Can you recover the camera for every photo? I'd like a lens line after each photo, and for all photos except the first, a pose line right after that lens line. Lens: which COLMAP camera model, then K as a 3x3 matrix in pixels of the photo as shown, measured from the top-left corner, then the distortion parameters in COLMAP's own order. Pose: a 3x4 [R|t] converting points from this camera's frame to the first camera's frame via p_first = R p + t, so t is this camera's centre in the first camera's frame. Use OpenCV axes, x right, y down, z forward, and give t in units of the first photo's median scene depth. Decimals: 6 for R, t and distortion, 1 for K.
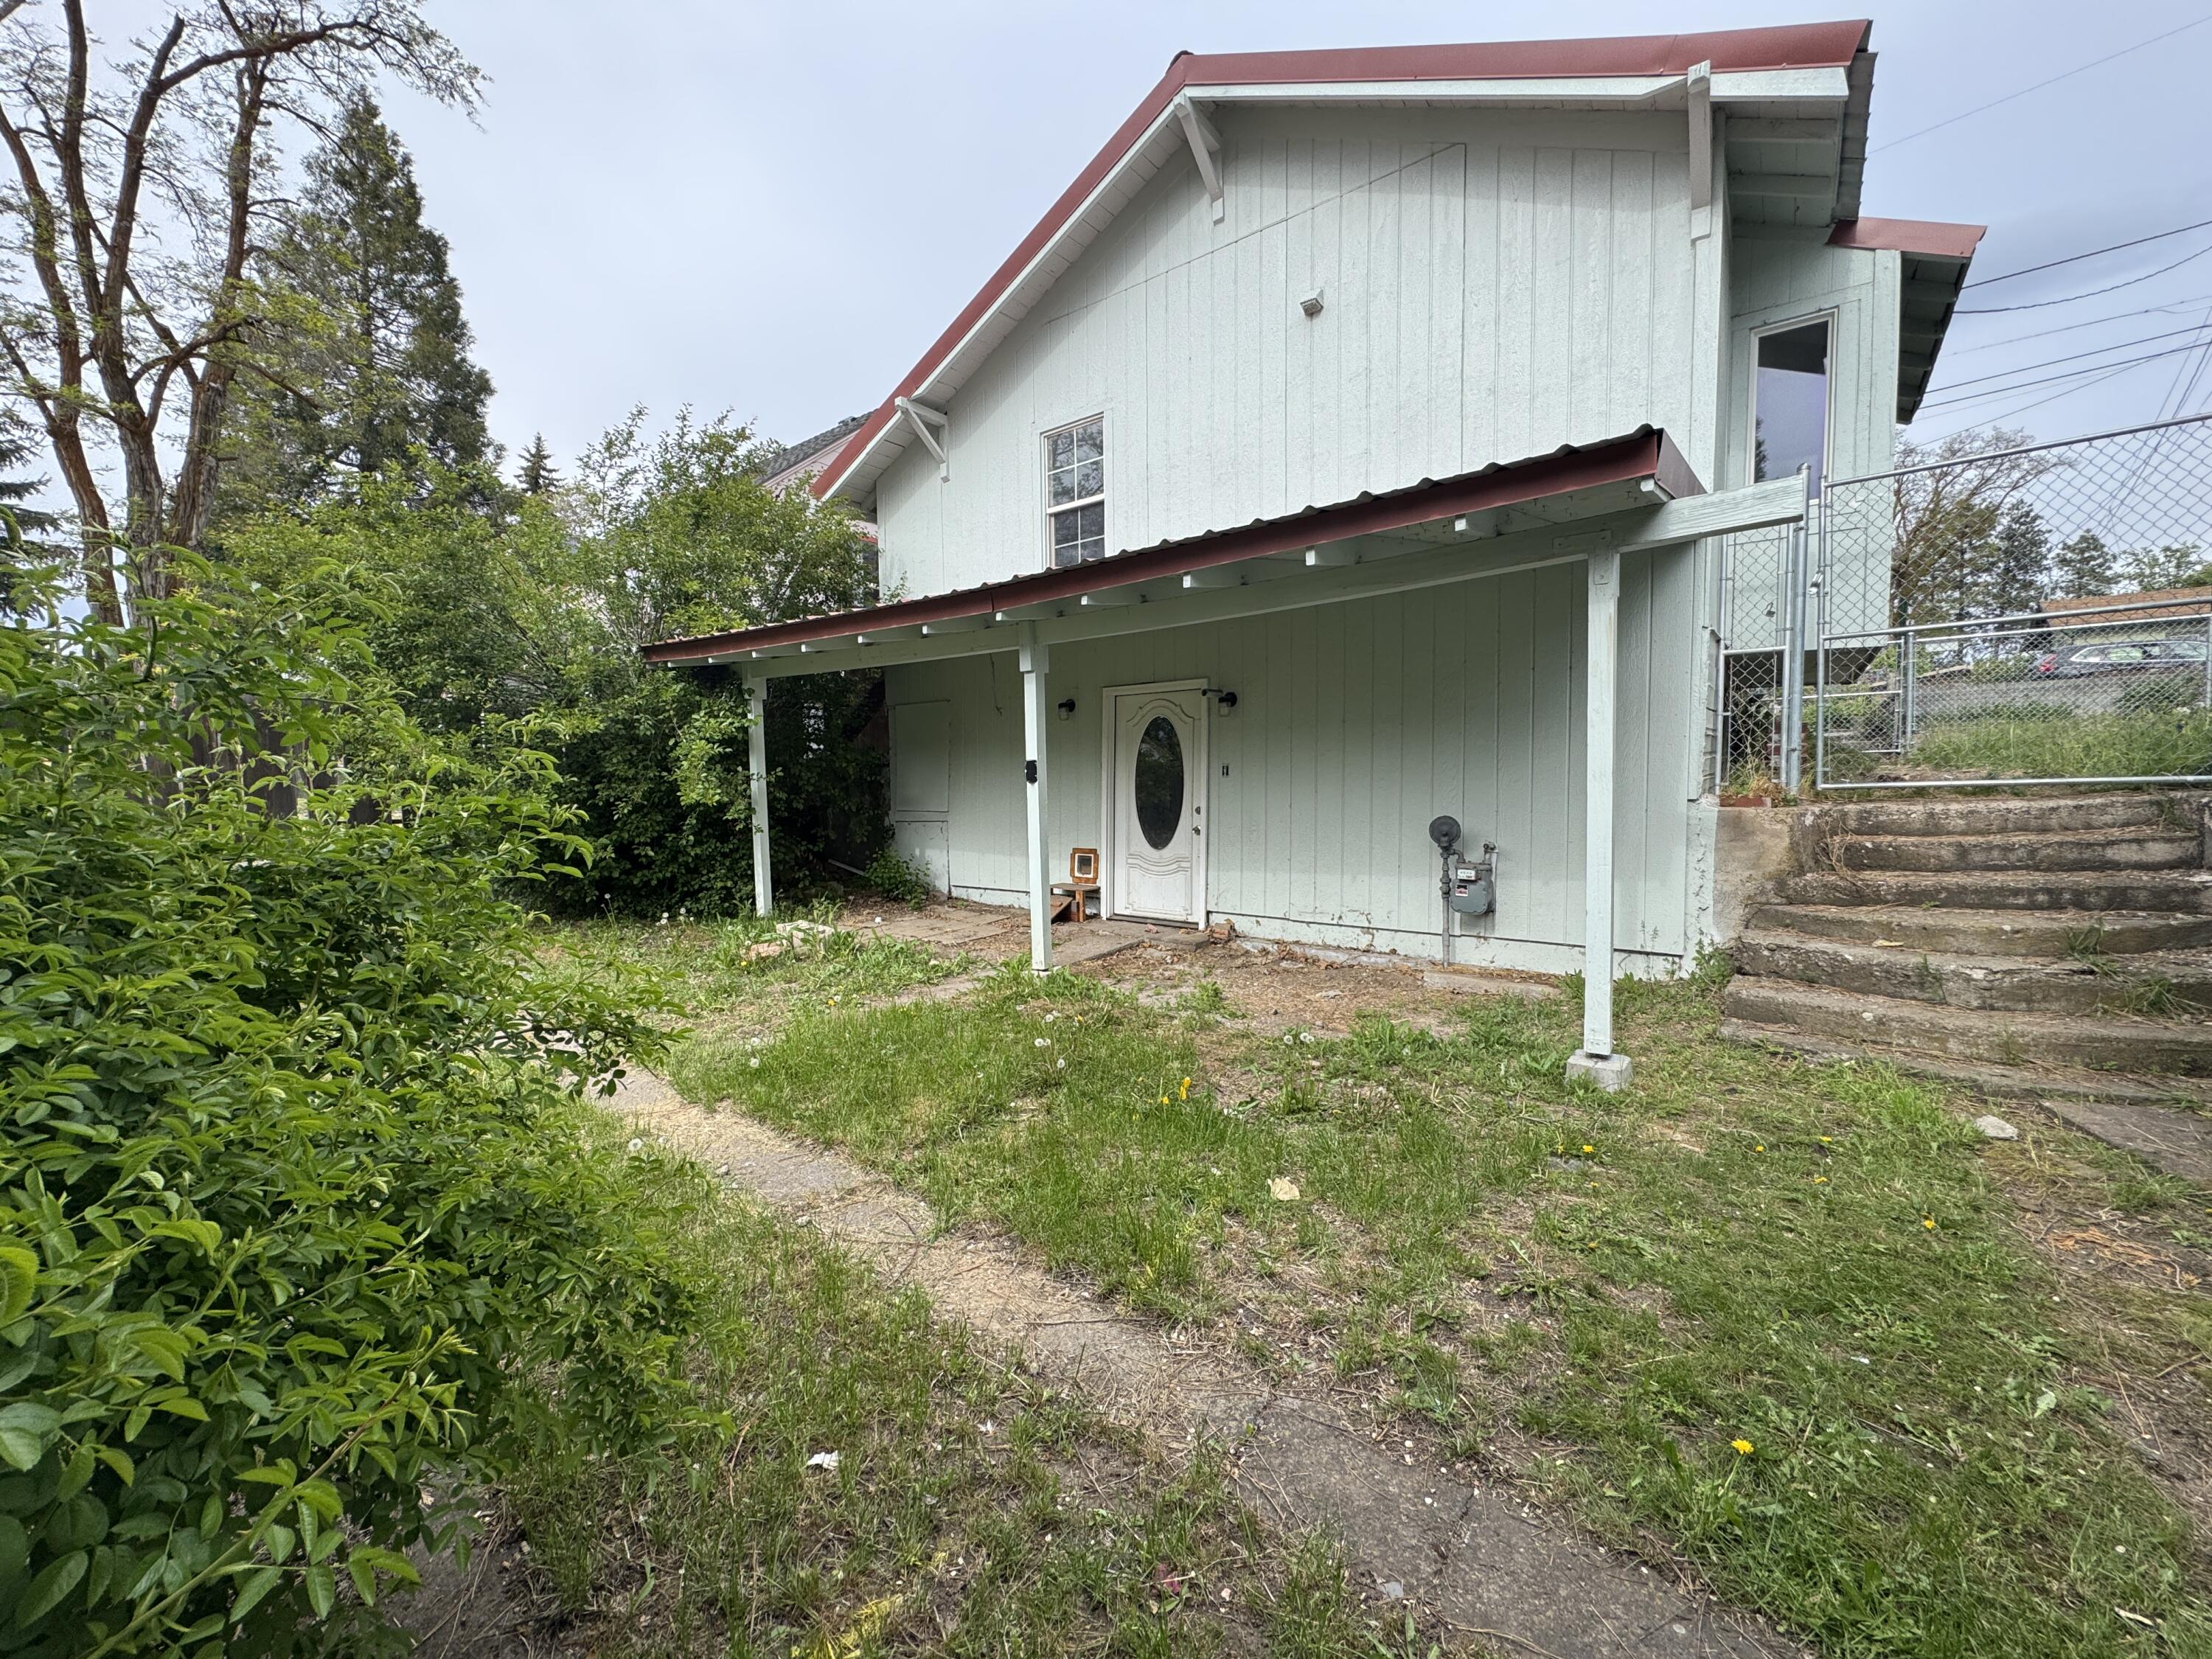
lens RADIAL K [[880.5, 0, 1105.9], [0, 880.5, 831.3], [0, 0, 1]] dist [-0.001554, 0.000037]
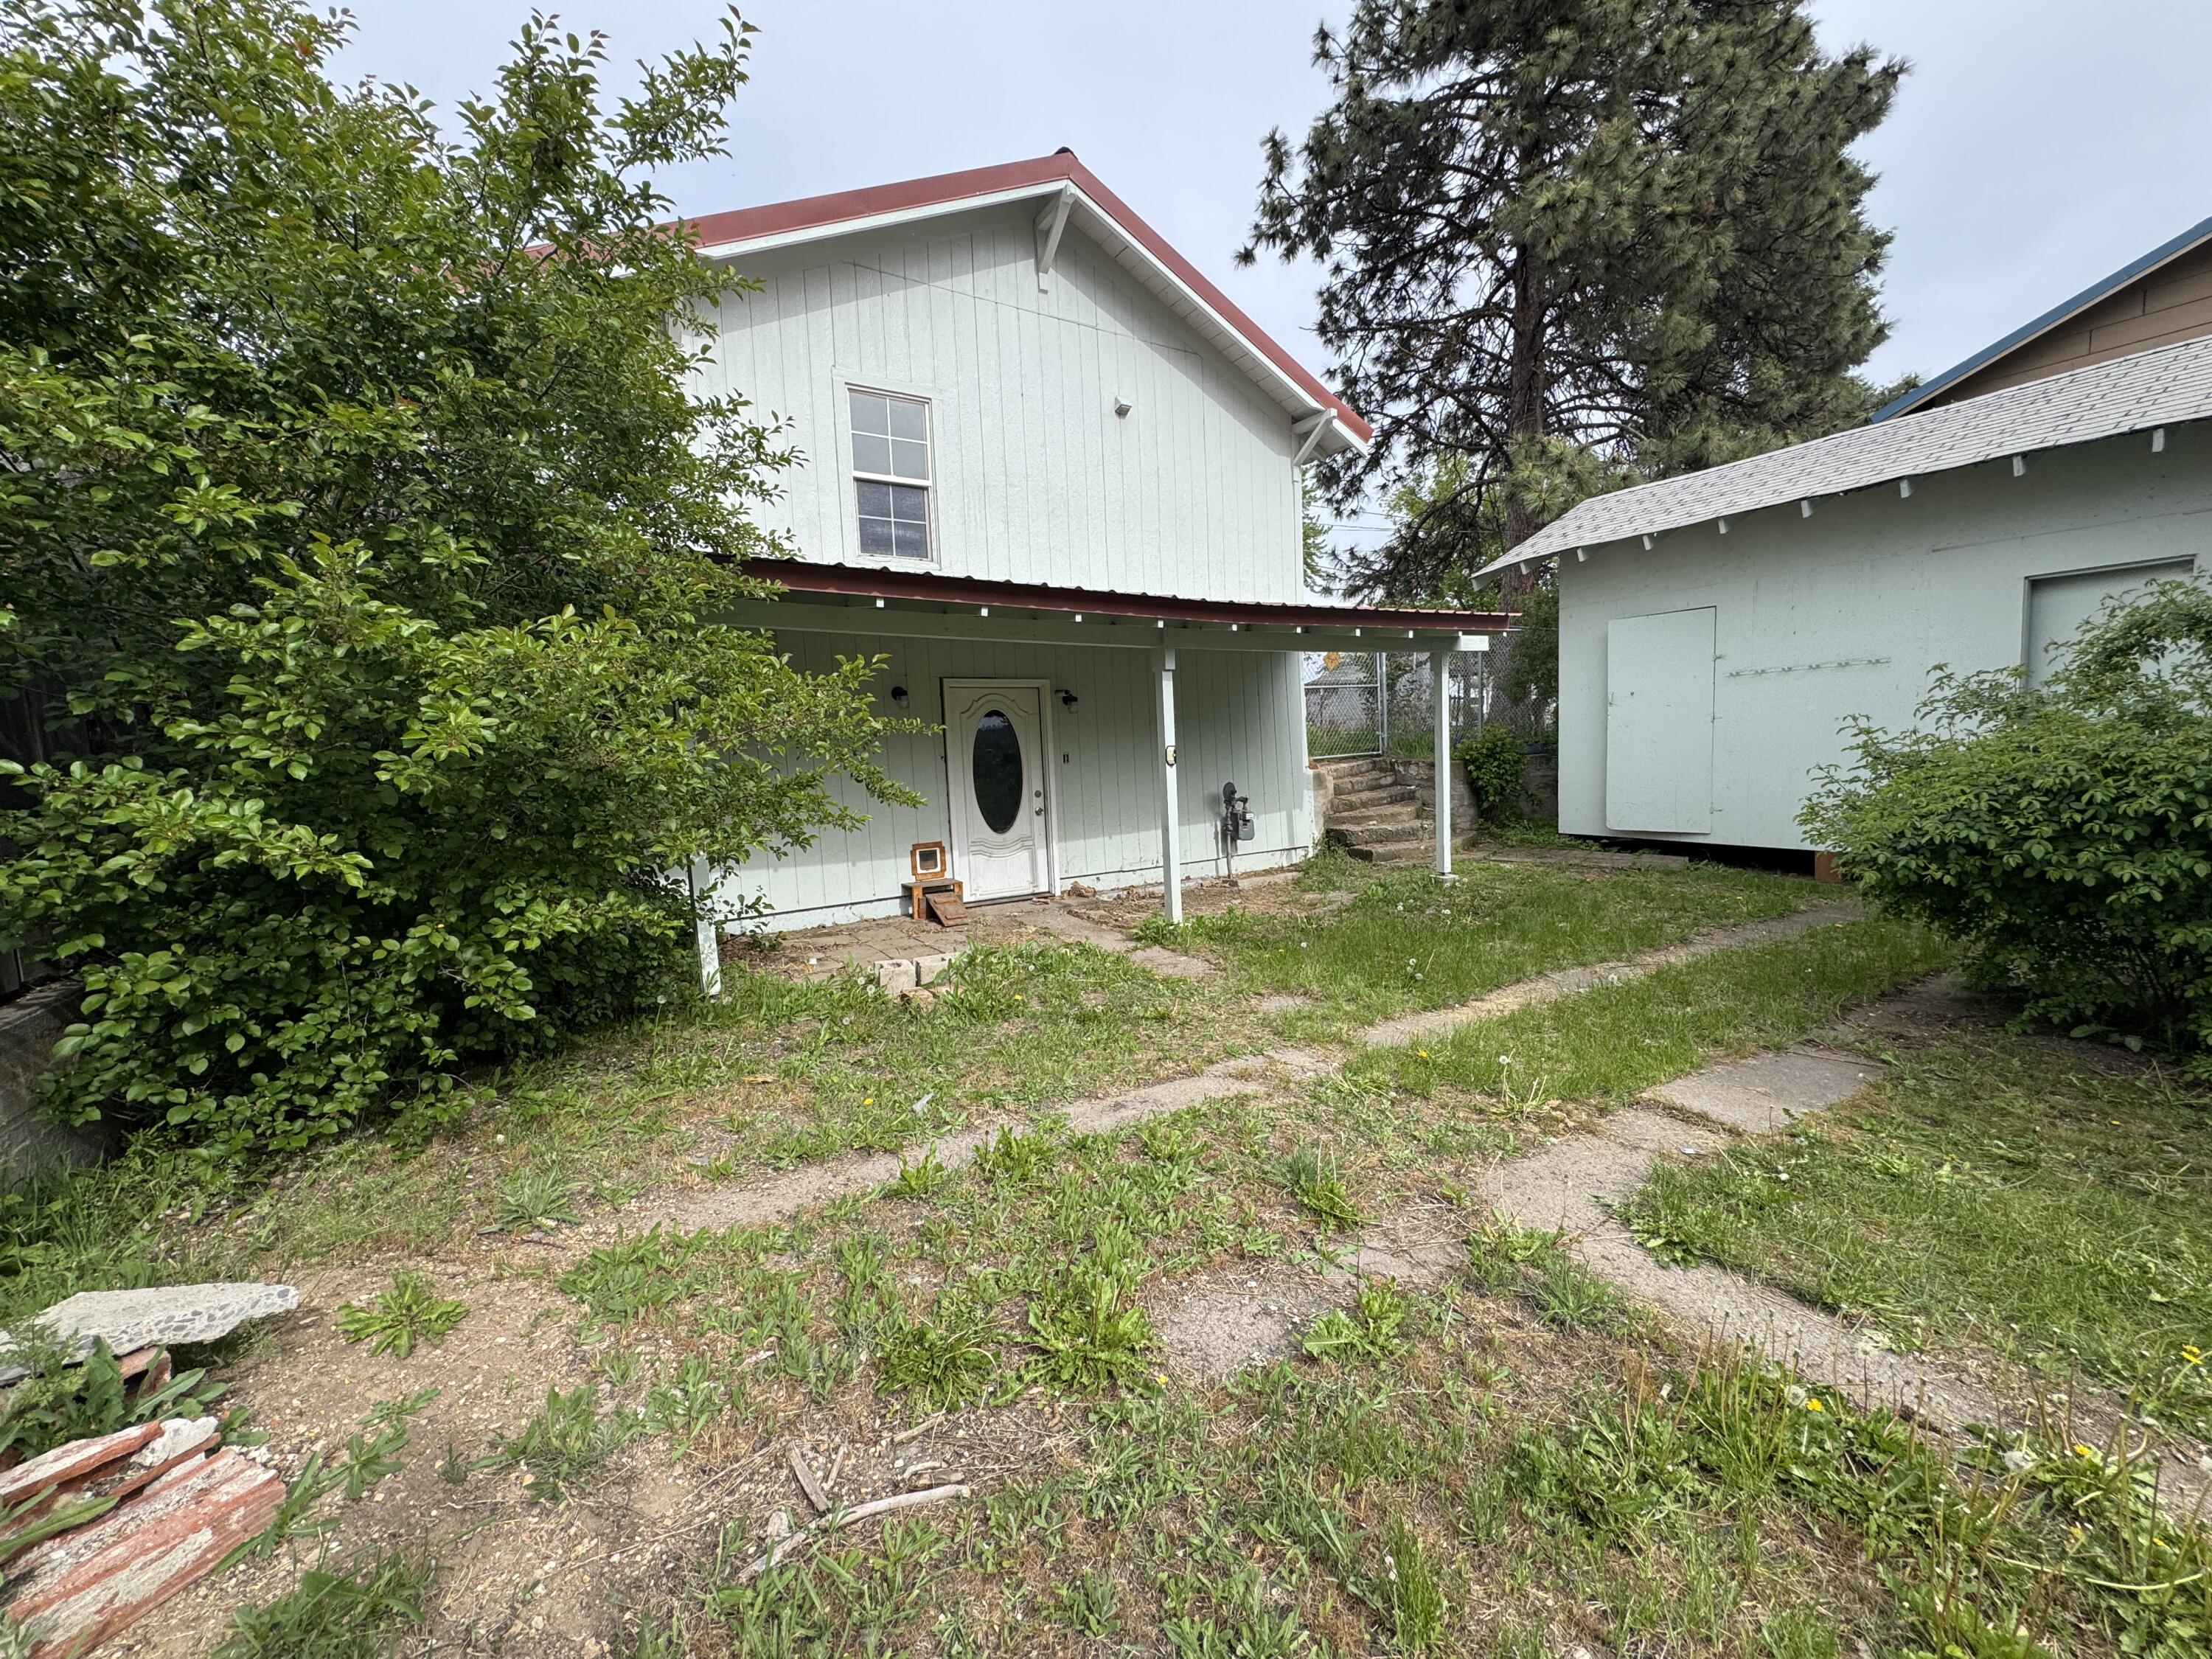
lens RADIAL K [[880.5, 0, 1106.2], [0, 880.5, 826.2], [0, 0, 1]] dist [-0.001554, 0.000037]
pose [[0.332719, -0.084762, 0.939209, -0.974718], [0.088196, 0.994384, 0.058497, -0.042483], [-0.938893, 0.063371, 0.338326, 0.550254]]
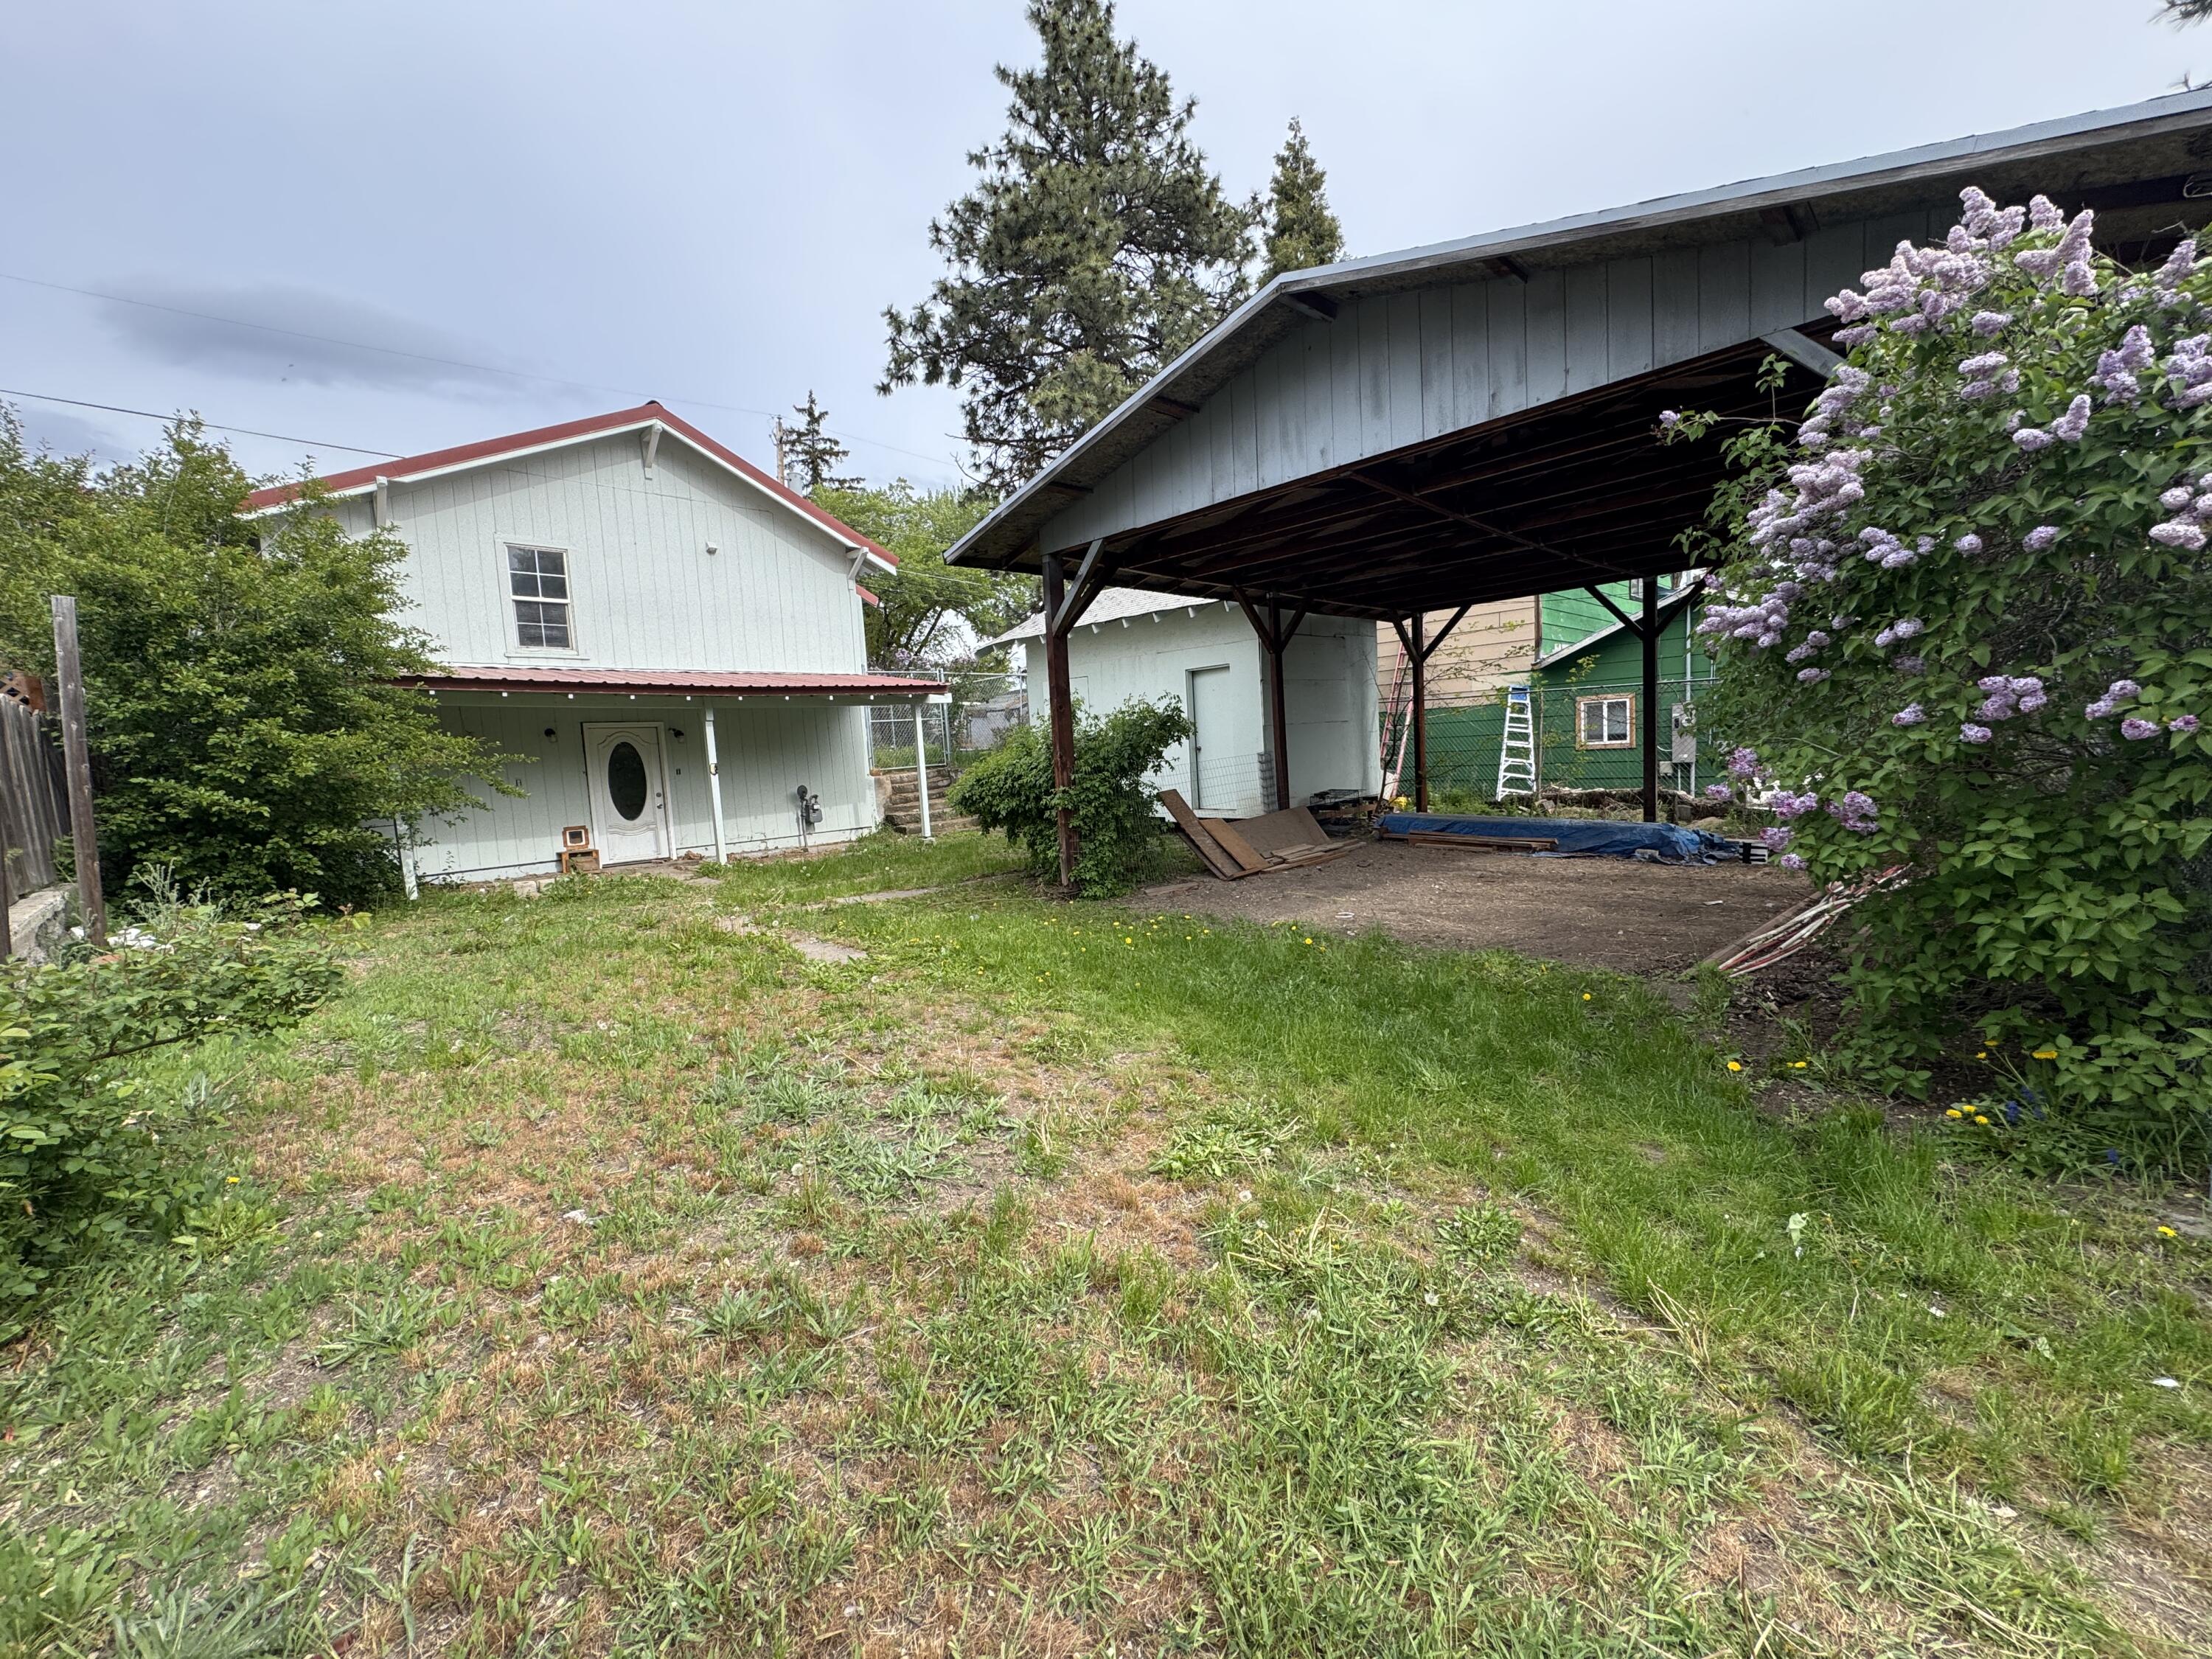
lens RADIAL K [[880.5, 0, 1104.9], [0, 880.5, 825.8], [0, 0, 1]] dist [-0.001554, 0.000037]
pose [[0.121327, -0.079997, 0.989384, -1.611267], [0.107241, 0.991969, 0.067056, 0.016541], [-0.986802, 0.097967, 0.128932, -0.123766]]
